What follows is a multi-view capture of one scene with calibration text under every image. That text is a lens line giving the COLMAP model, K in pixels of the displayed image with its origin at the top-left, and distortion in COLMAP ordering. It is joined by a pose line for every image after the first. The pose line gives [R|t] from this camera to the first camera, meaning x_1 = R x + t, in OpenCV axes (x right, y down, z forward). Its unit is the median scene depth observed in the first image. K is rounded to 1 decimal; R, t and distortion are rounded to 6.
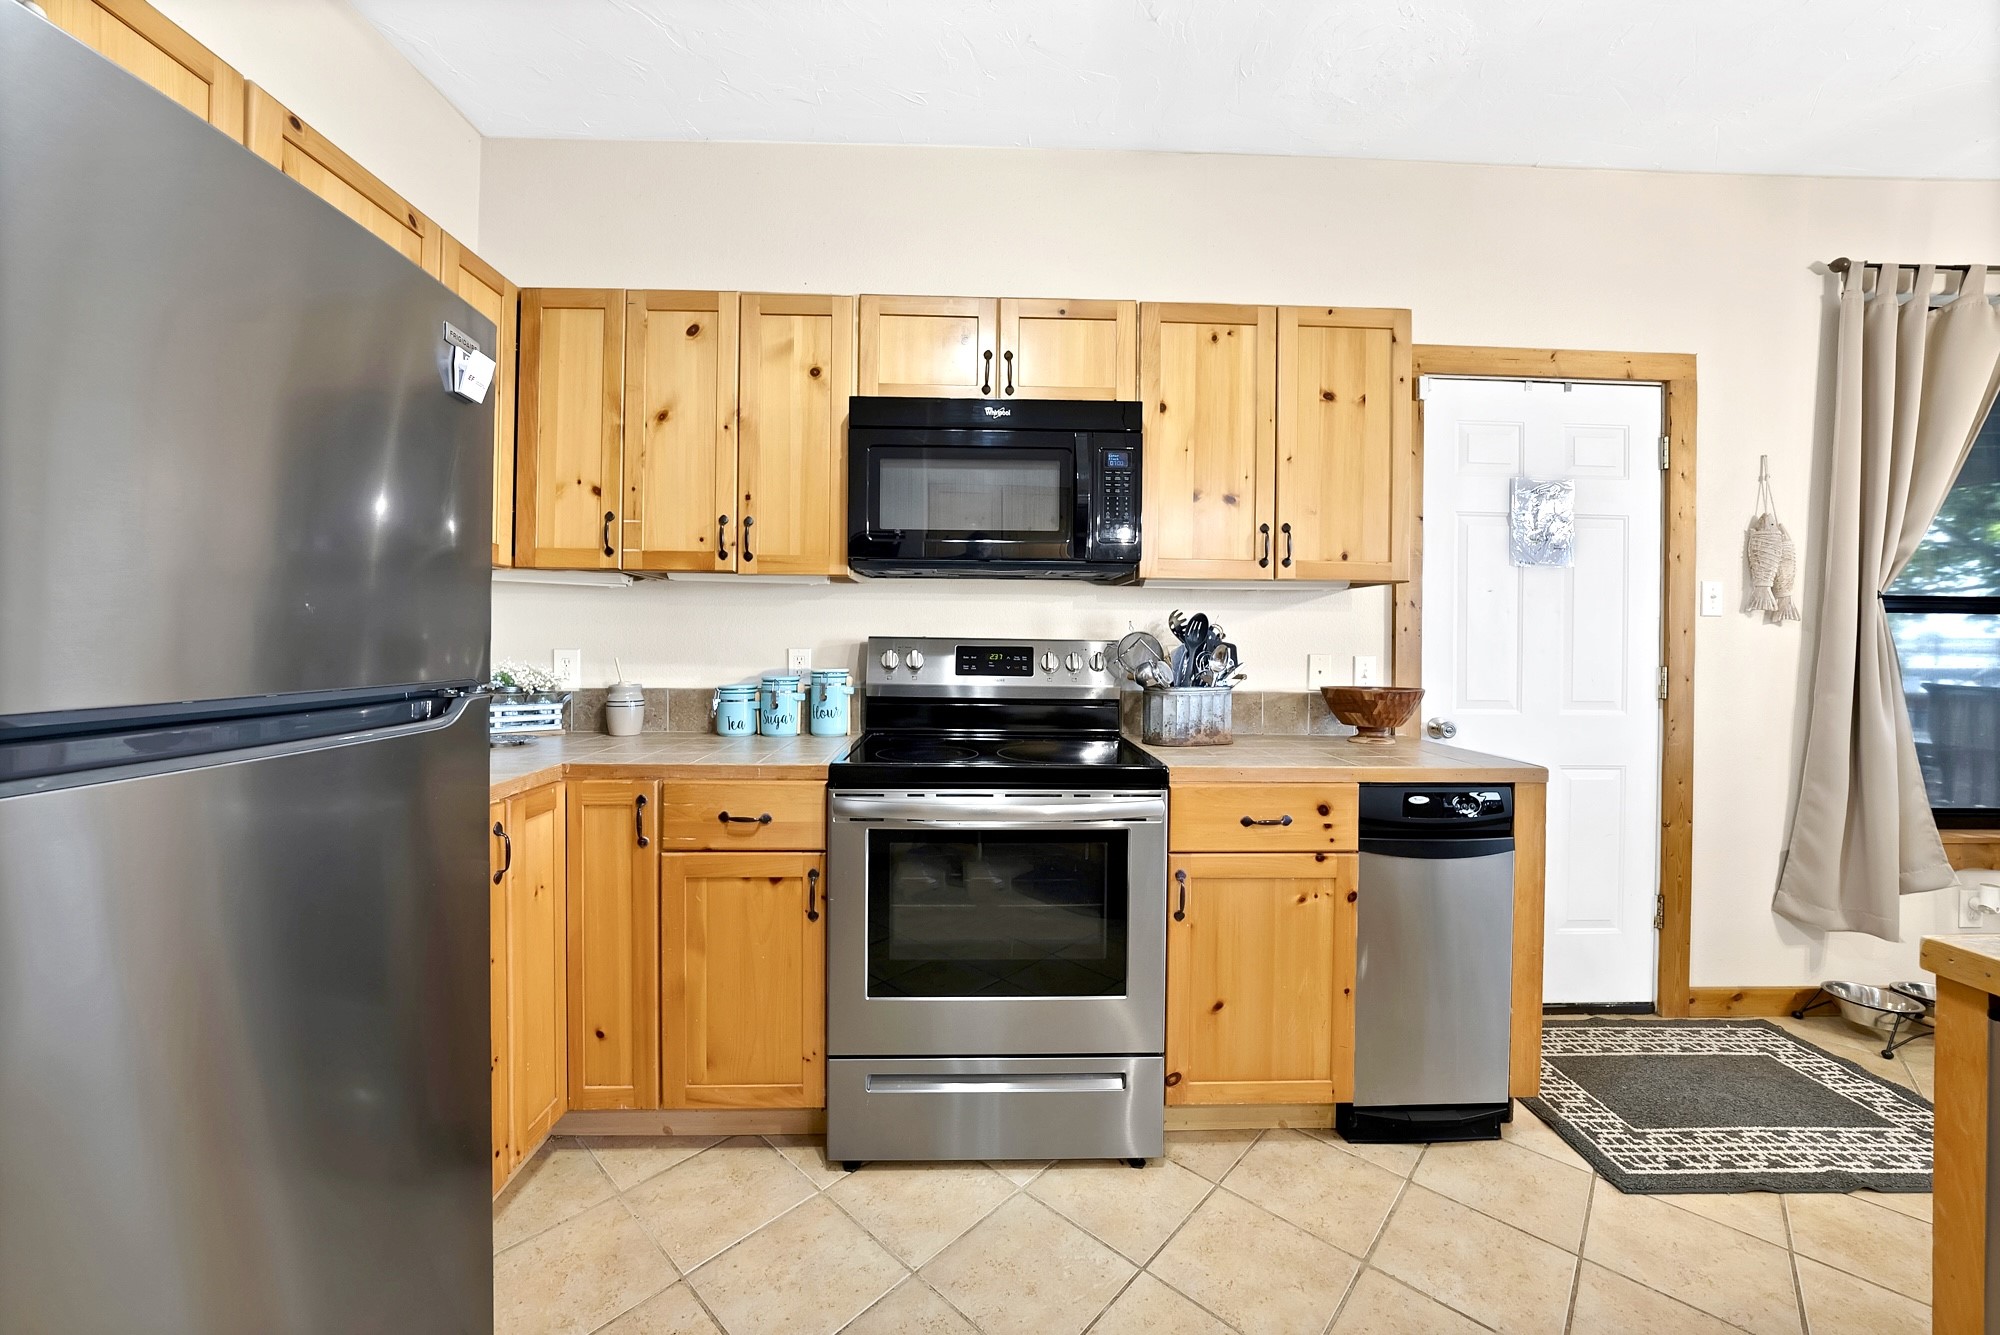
lens RADIAL K [[749.0, 0, 970.6], [0, 749.0, 640.6], [0, 0, 1]] dist [-0.019505, 0.003885]
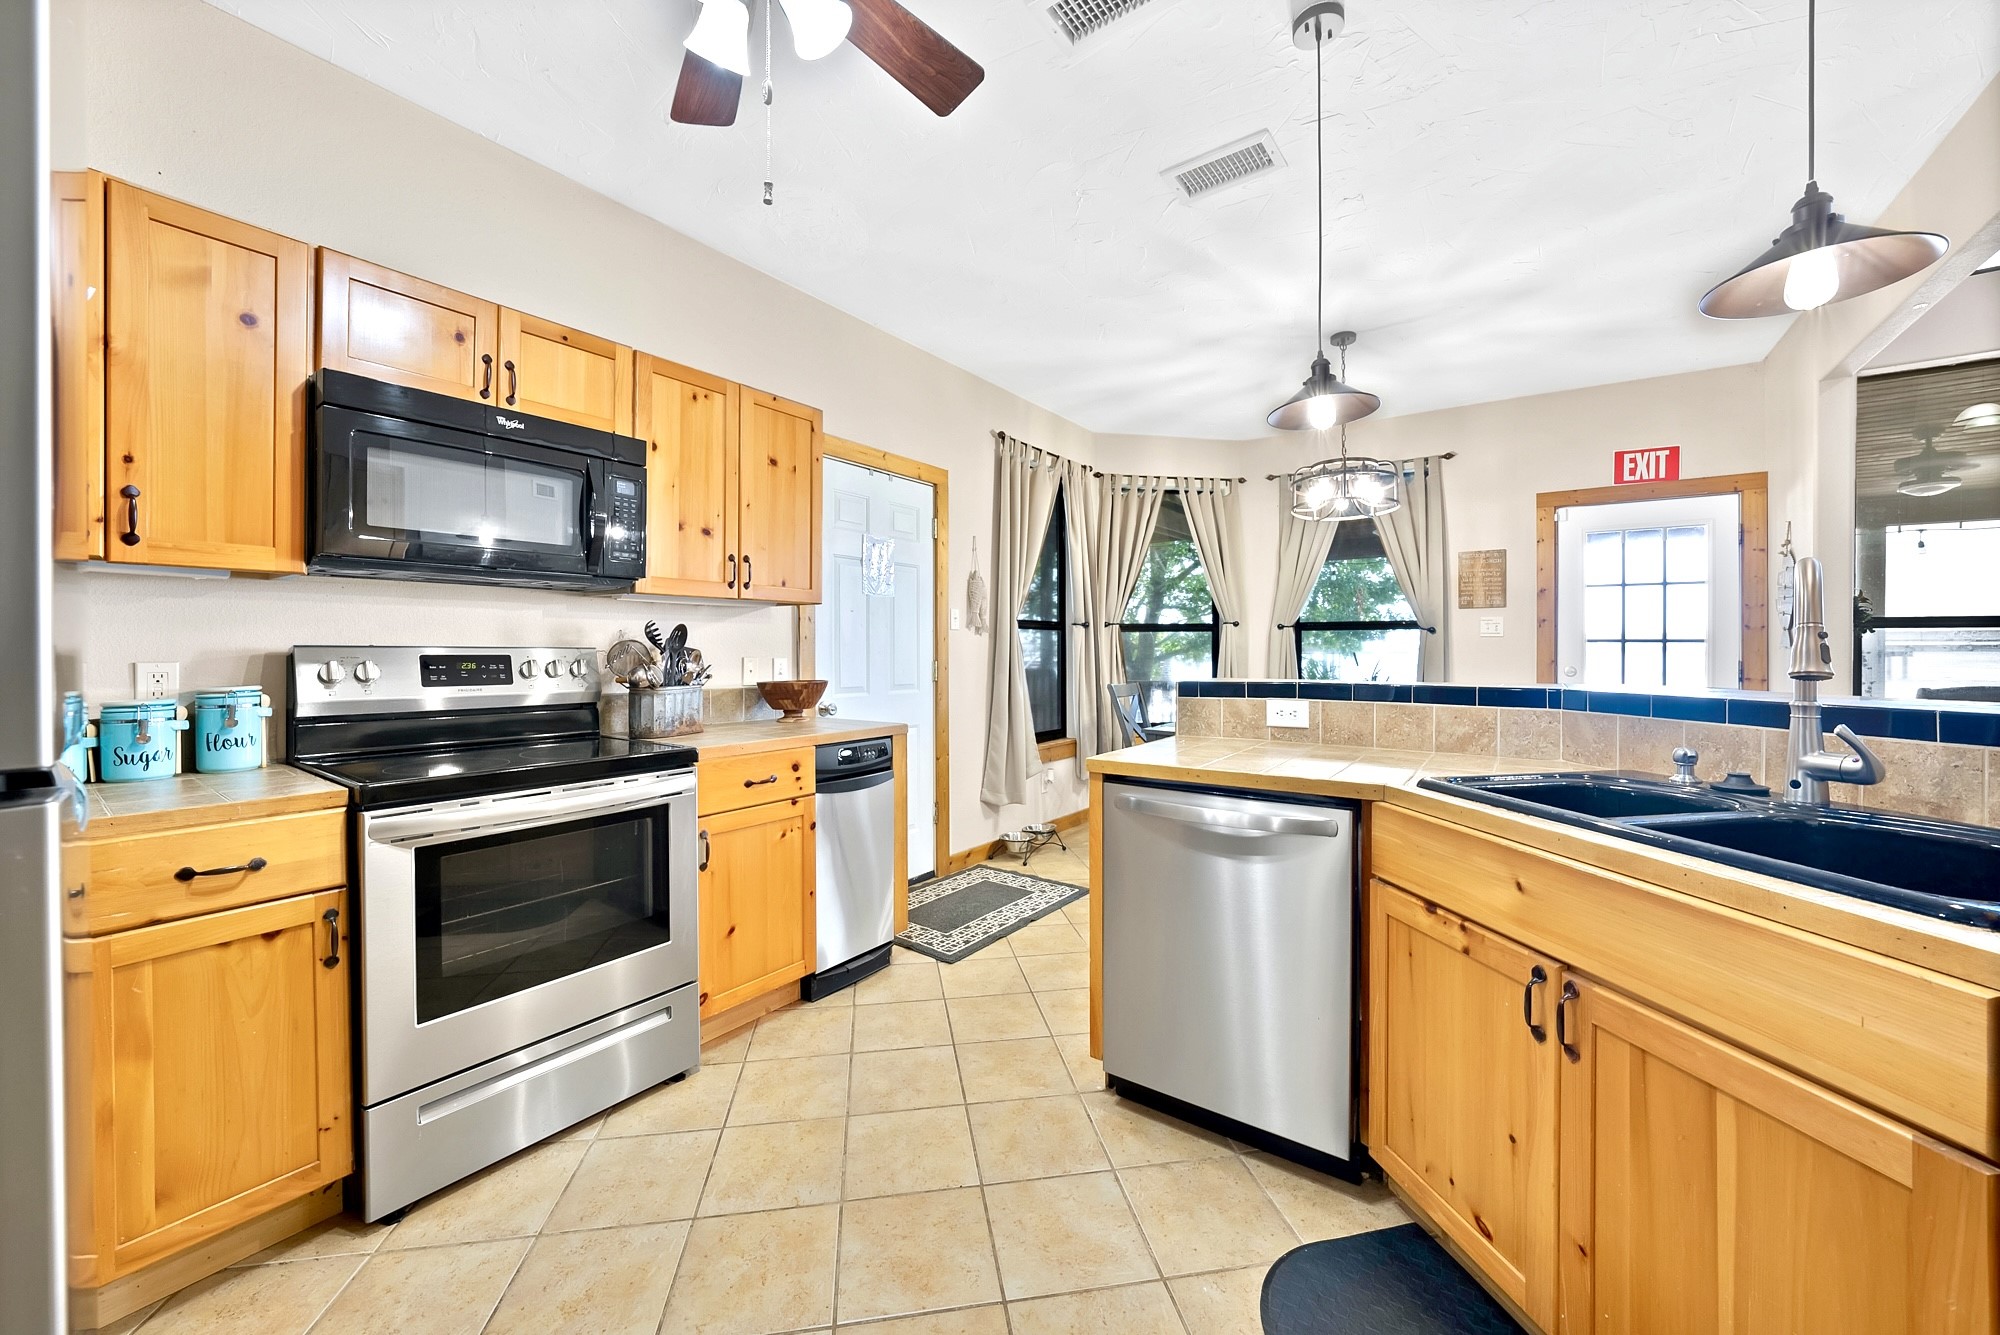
lens RADIAL K [[749.0, 0, 989.2], [0, 749.0, 646.9], [0, 0, 1]] dist [-0.019505, 0.003885]
pose [[0.615083, -0.008618, 0.788415, -0.337266], [0.010394, 0.999942, 0.002822, 0.001788], [-0.788394, 0.006459, 0.615137, -0.121039]]
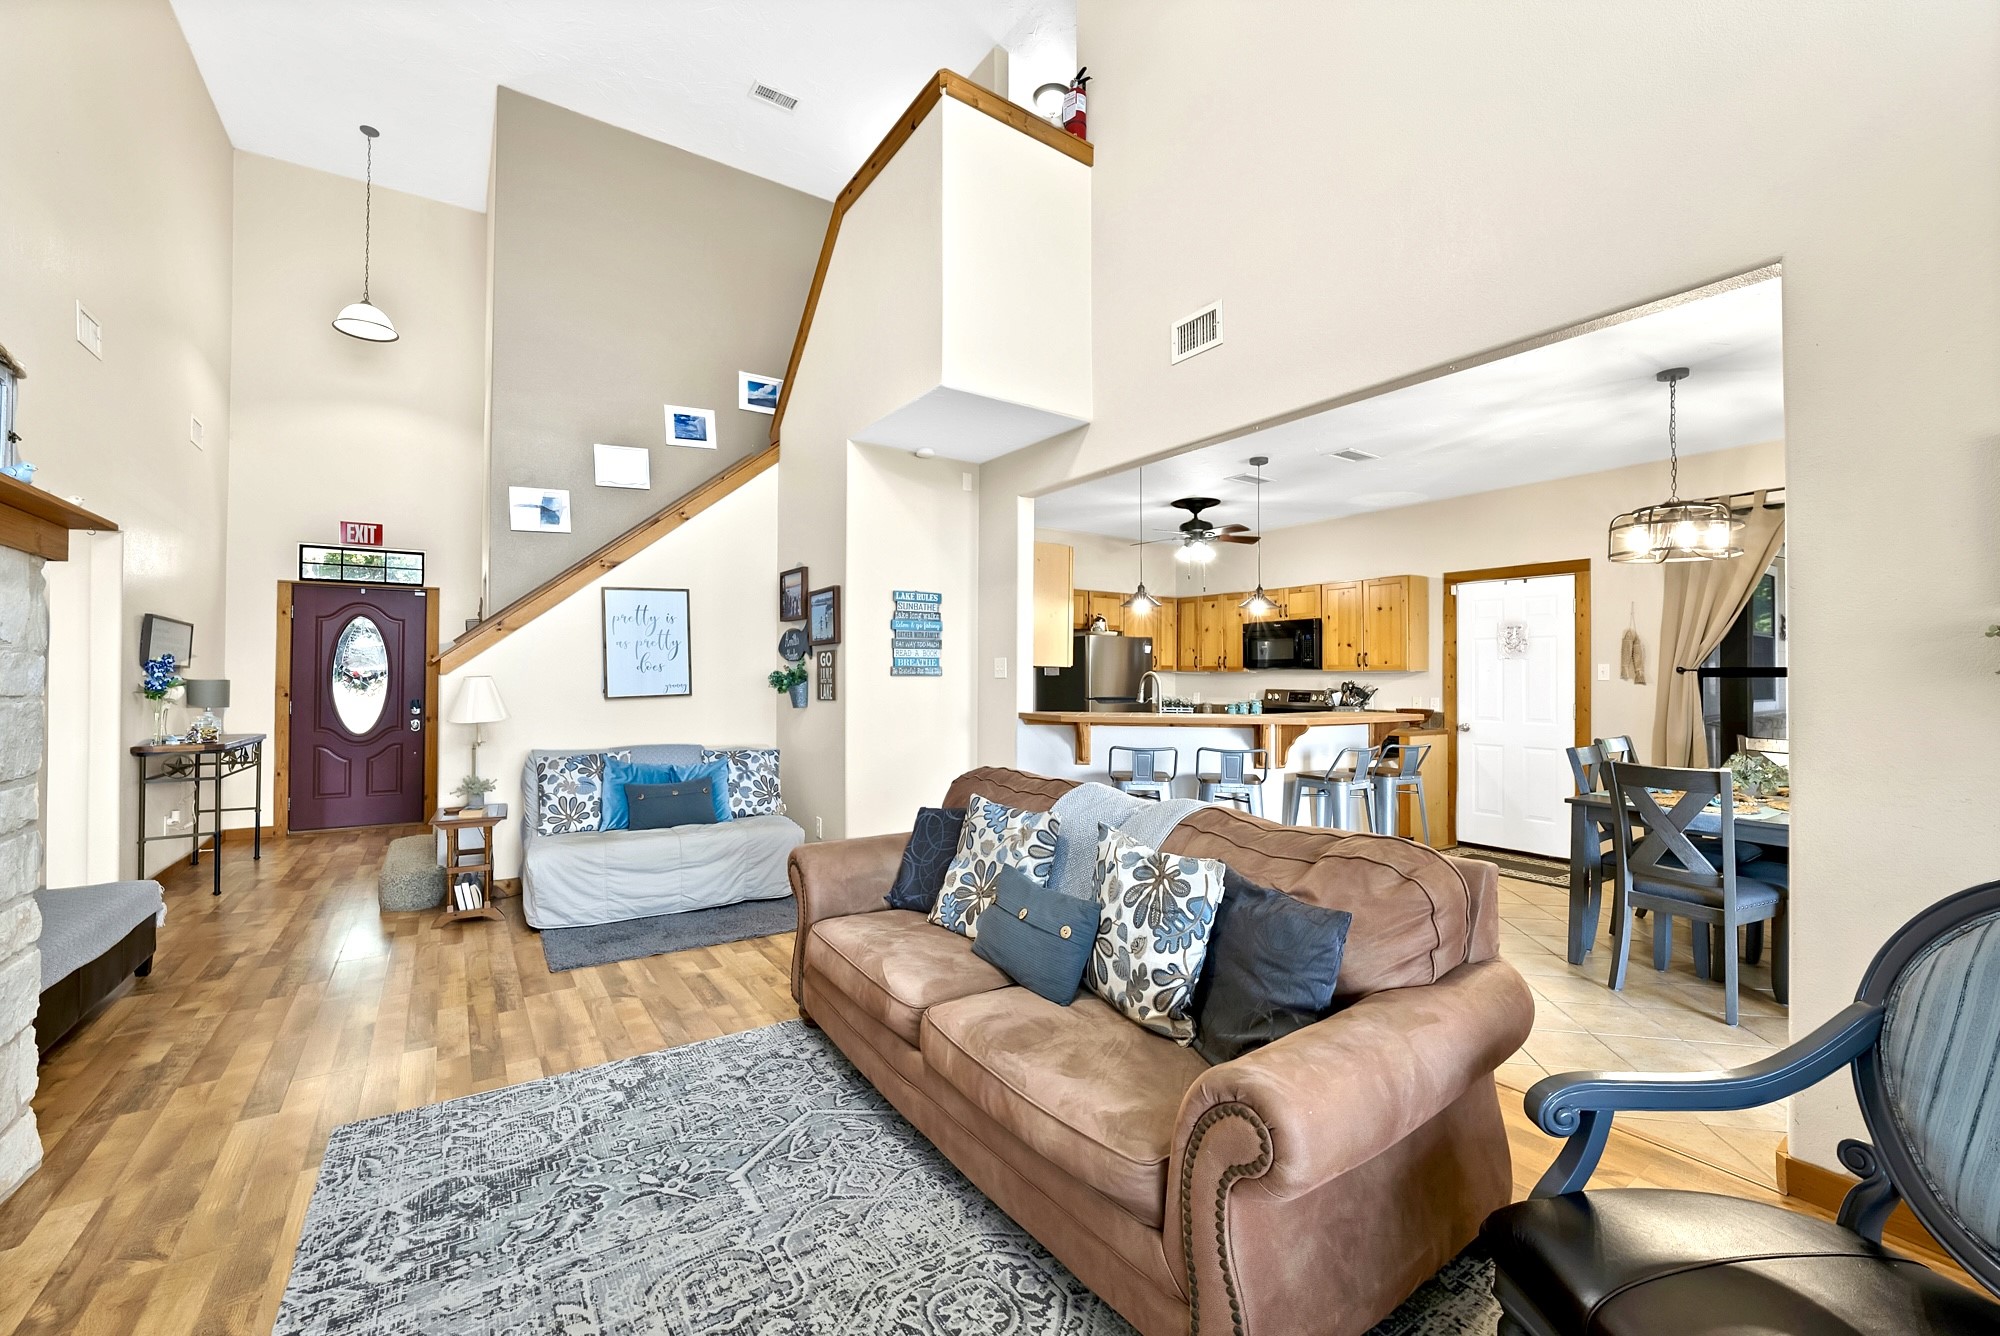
lens RADIAL K [[805.6, 0, 995.6], [0, 805.6, 679.9], [0, 0, 1]] dist [-0.000811, -0.000060]
pose [[0.552795, -0.011887, -0.833233, 2.377126], [-0.006730, 0.999802, -0.018728, 0.032084], [0.833290, 0.015960, 0.552605, -2.117396]]
